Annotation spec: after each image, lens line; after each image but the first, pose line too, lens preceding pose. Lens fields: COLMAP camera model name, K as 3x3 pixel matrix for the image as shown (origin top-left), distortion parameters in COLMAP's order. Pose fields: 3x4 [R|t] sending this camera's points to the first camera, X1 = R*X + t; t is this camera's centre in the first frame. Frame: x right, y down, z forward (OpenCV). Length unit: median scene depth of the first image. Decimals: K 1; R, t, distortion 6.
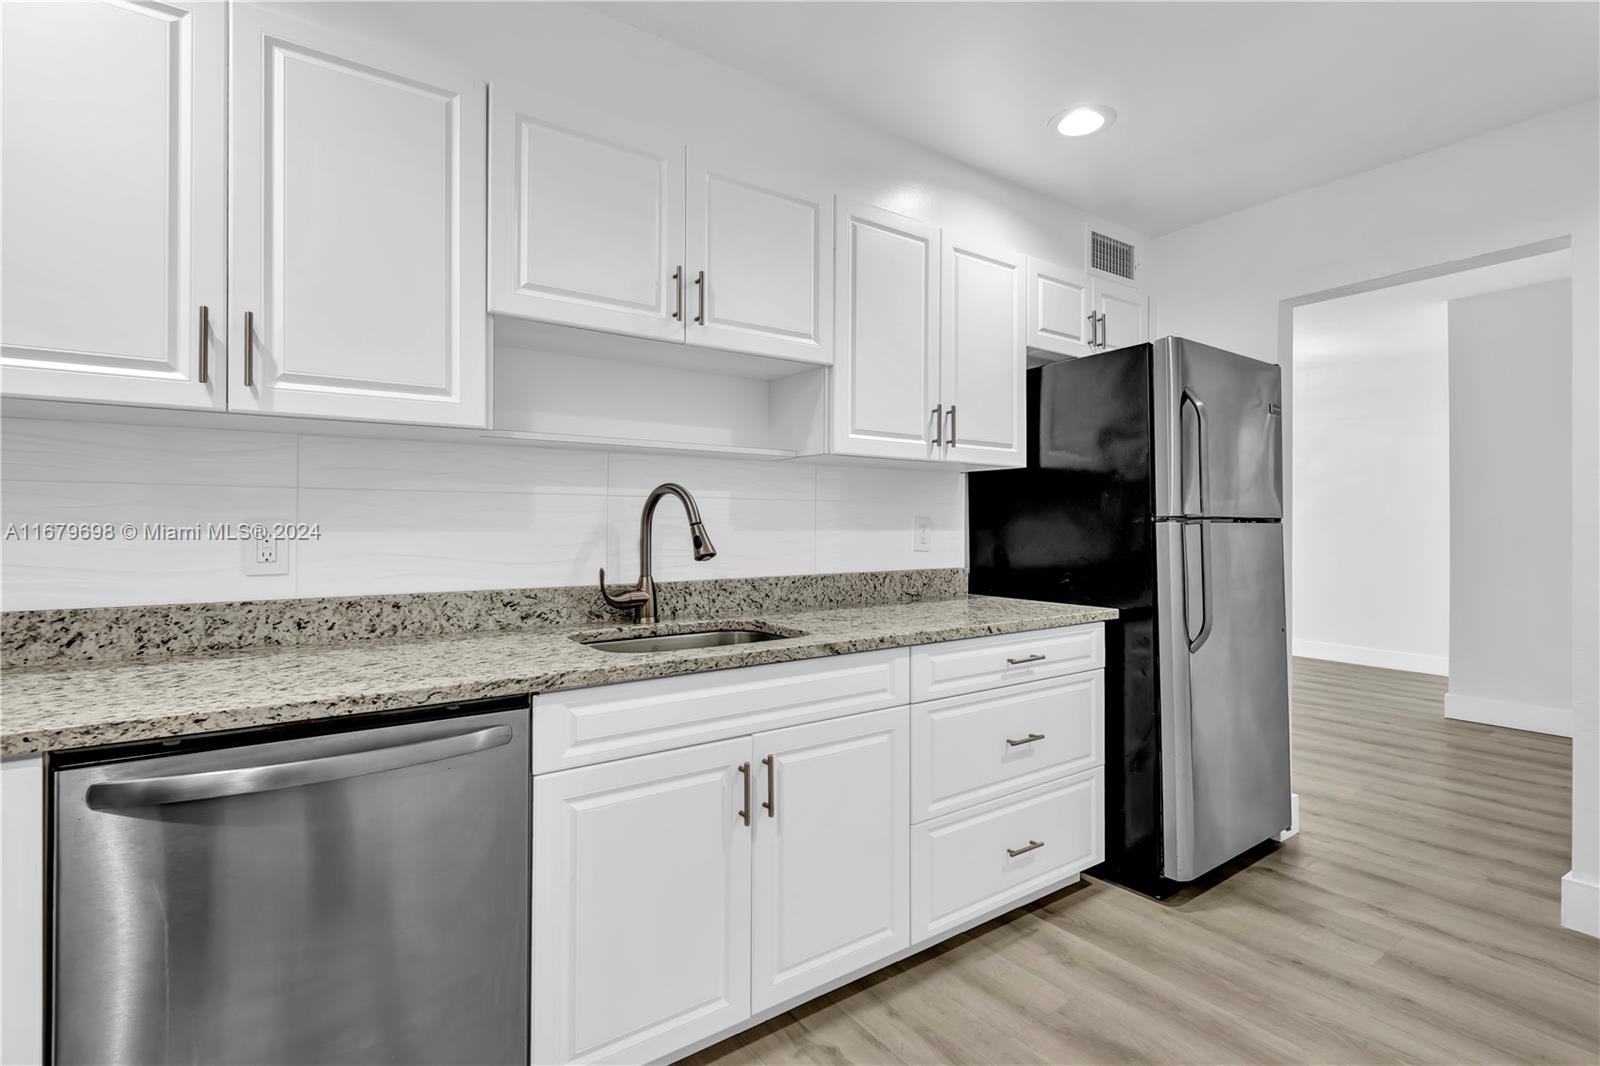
lens RADIAL K [[738.6, 0, 799.5], [0, 738.6, 522.9], [0, 0, 1]] dist [0.011910, -0.000085]
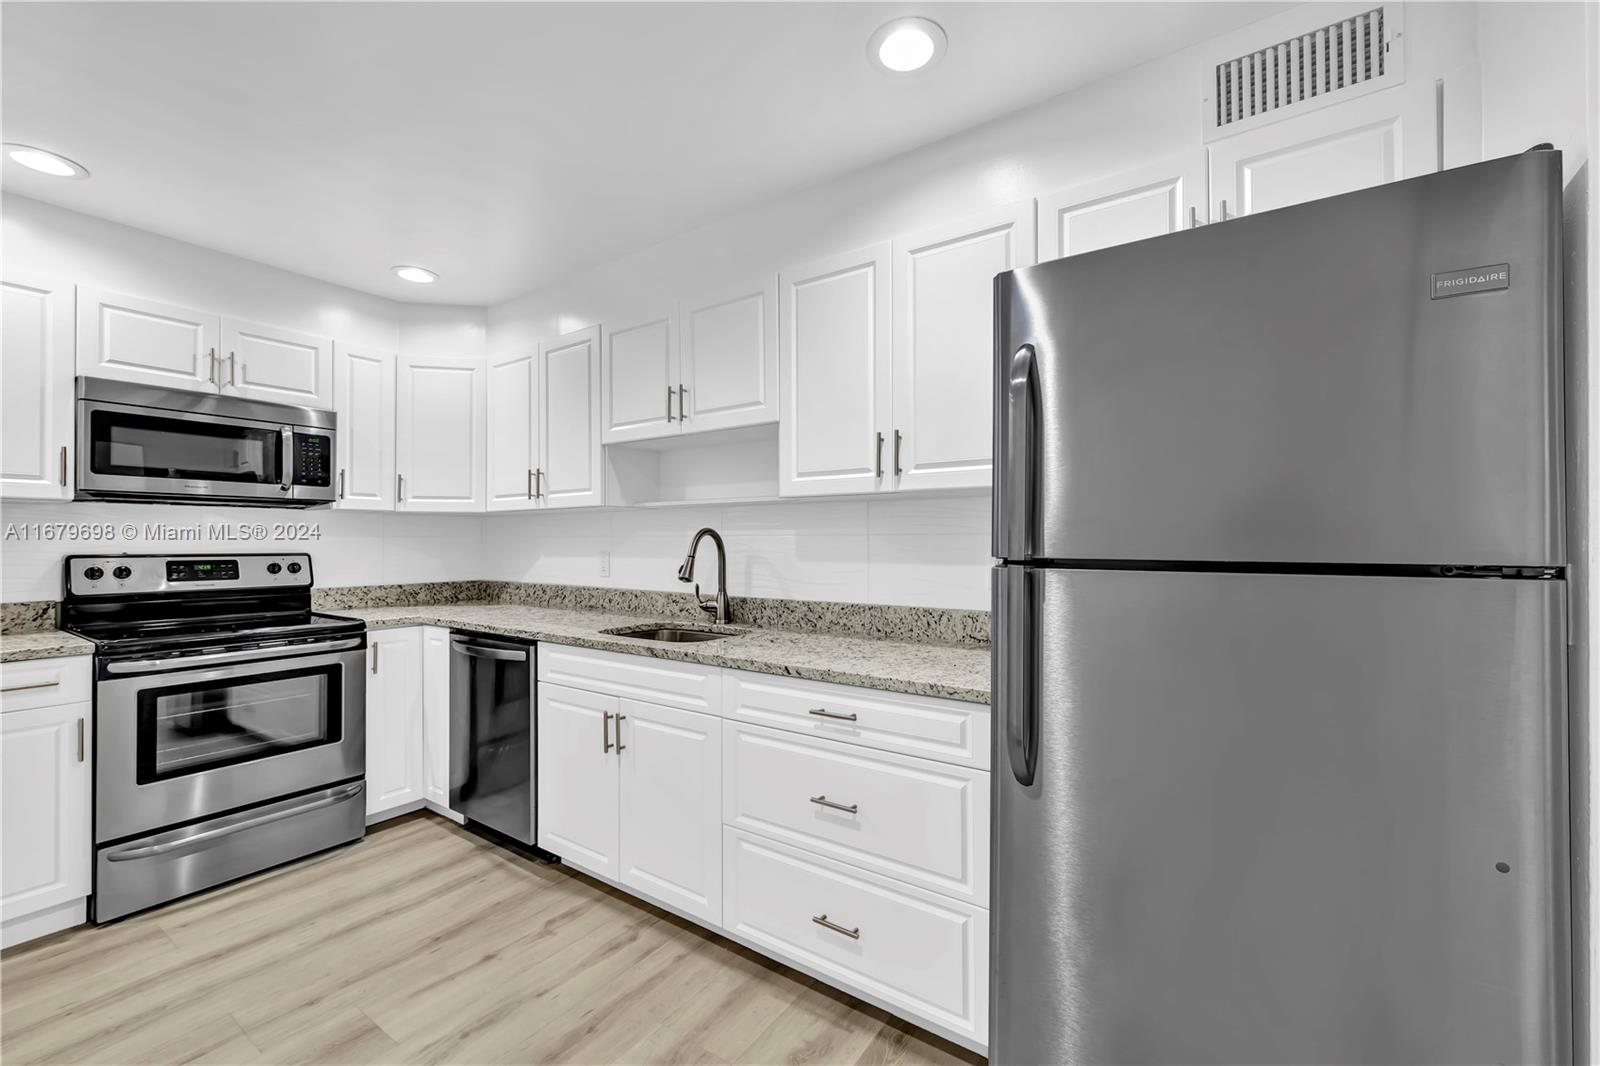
lens RADIAL K [[656.4, 0, 801.1], [0, 656.4, 540.1], [0, 0, 1]] dist [0.014247, -0.000107]
pose [[0.348263, -0.003288, -0.937391, 1.001713], [0.004813, 0.999987, -0.001719, -0.024466], [0.937384, -0.003913, 0.348275, 0.661351]]
